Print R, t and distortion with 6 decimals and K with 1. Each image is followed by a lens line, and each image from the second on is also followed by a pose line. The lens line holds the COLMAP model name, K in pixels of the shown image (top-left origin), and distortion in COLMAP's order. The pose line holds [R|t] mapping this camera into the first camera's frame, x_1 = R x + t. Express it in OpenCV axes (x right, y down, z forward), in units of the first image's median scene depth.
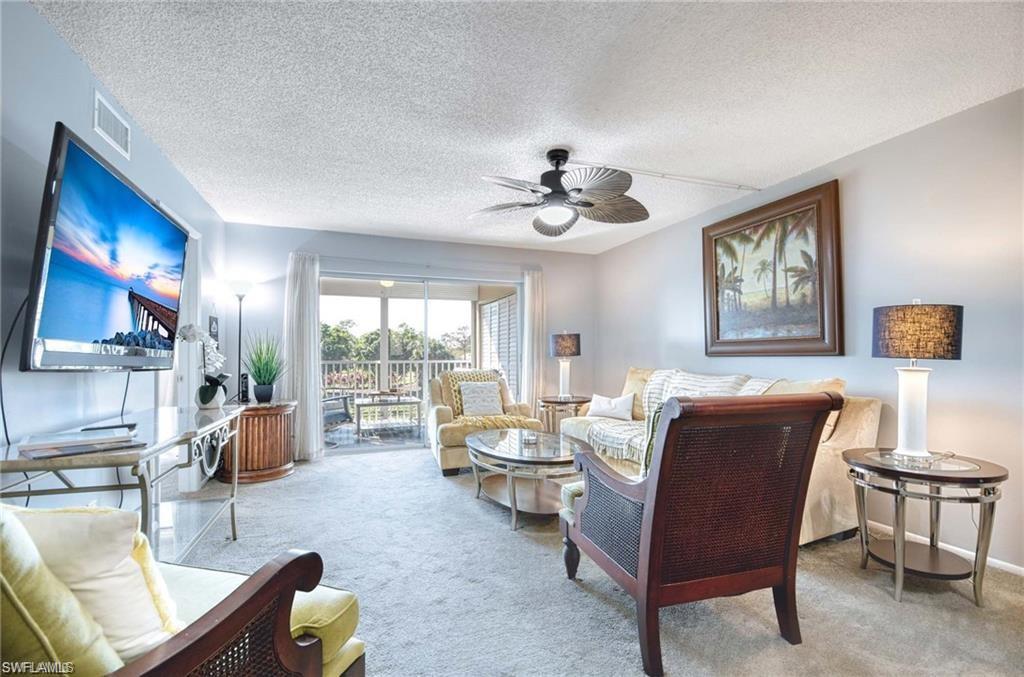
lens RADIAL K [[438.9, 0, 541.5], [0, 438.9, 350.8], [0, 0, 1]] dist [-0.016291, -0.000235]
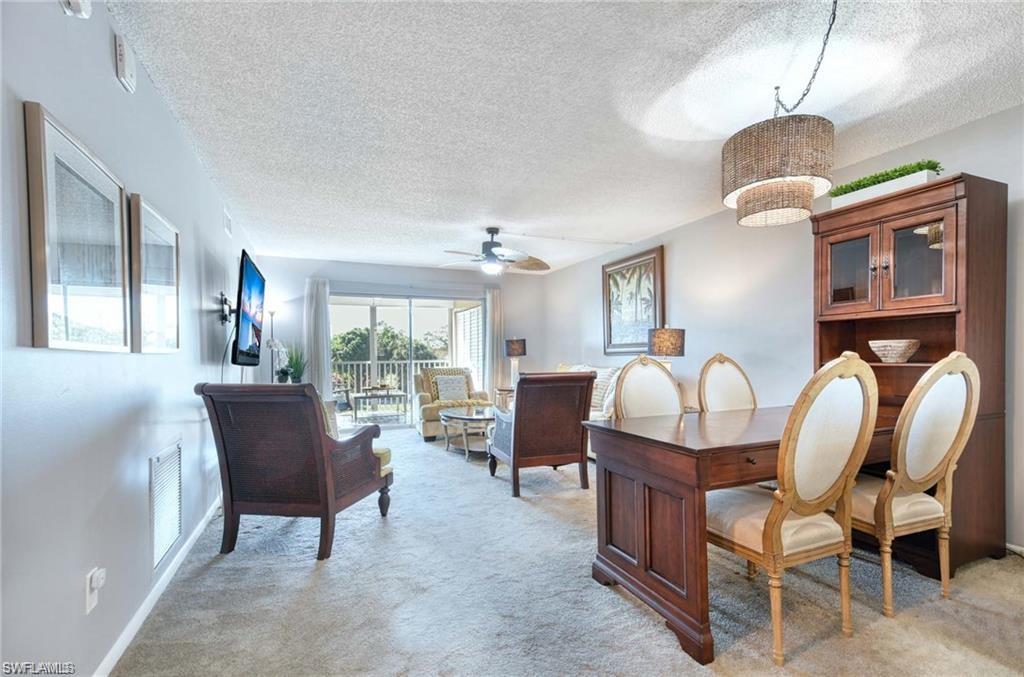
lens RADIAL K [[491.2, 0, 512.7], [0, 491.2, 358.4], [0, 0, 1]] dist [0.006491, 0.000599]
pose [[0.998947, -0.008166, -0.045148, 0.147597], [0.008949, 0.999813, 0.017164, -0.007396], [0.045000, -0.017550, 0.998833, -0.626270]]
